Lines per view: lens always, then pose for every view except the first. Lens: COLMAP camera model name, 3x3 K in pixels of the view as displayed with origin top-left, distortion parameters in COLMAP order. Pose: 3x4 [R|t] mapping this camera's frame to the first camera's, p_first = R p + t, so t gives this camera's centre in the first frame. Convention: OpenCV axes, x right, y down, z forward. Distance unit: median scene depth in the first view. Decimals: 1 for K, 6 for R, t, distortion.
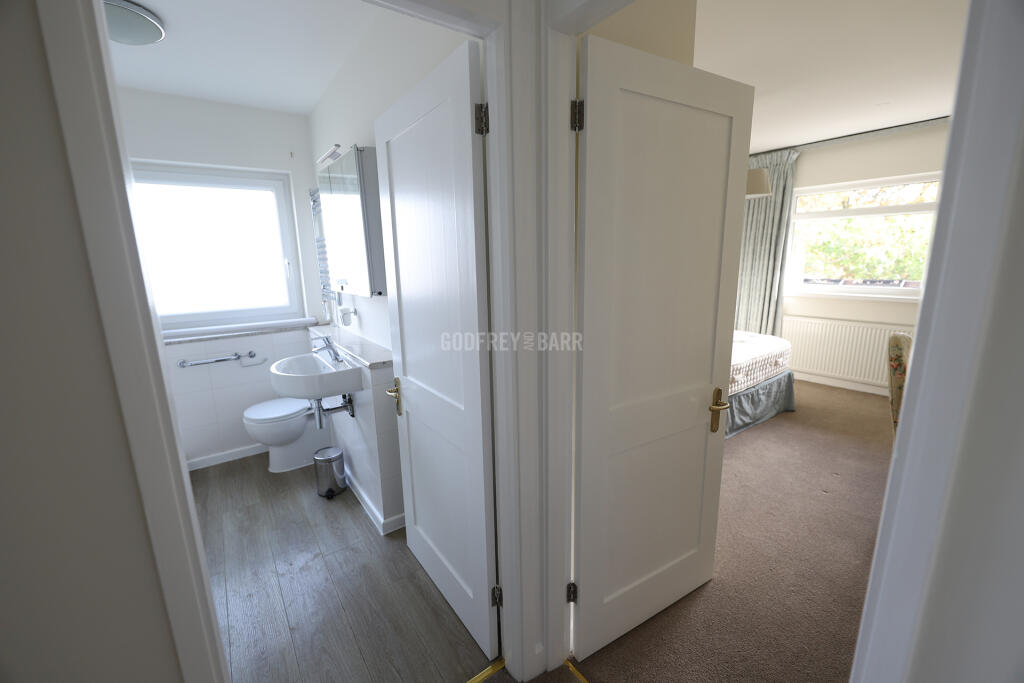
lens RADIAL K [[413.0, 0, 512.0], [0, 413.0, 341.5], [0, 0, 1]] dist [-0.002770, -0.000305]
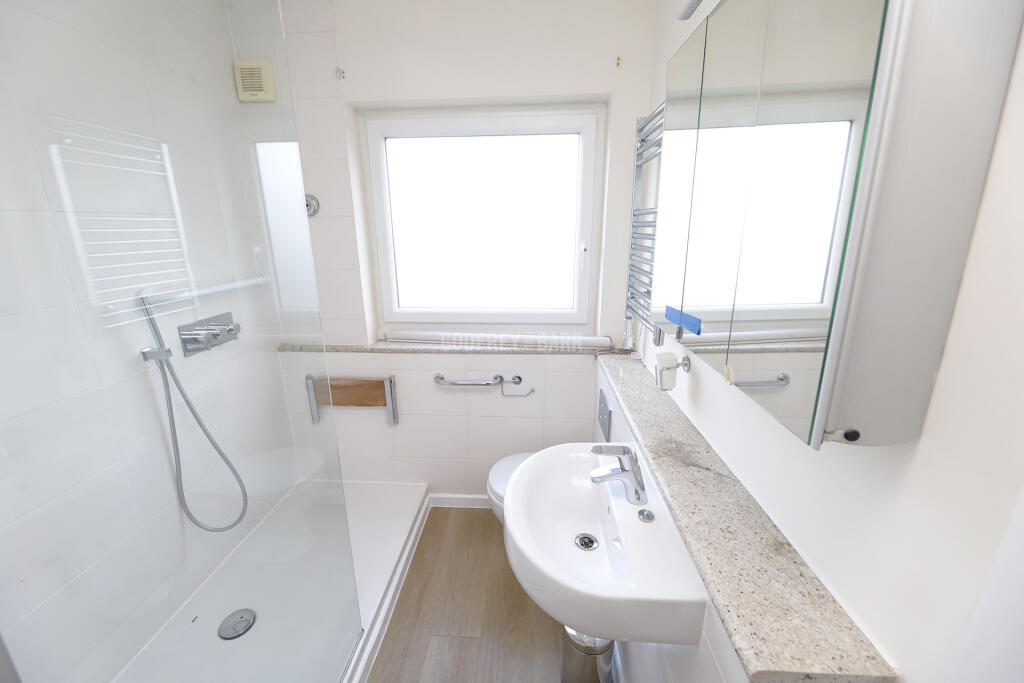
lens RADIAL K [[413.0, 0, 512.0], [0, 413.0, 341.5], [0, 0, 1]] dist [-0.002770, -0.000305]
pose [[0.771737, 0.179671, -0.610033, -0.263756], [-0.132829, 0.983643, 0.121671, -0.137629], [0.621915, -0.012868, 0.782979, 0.528261]]
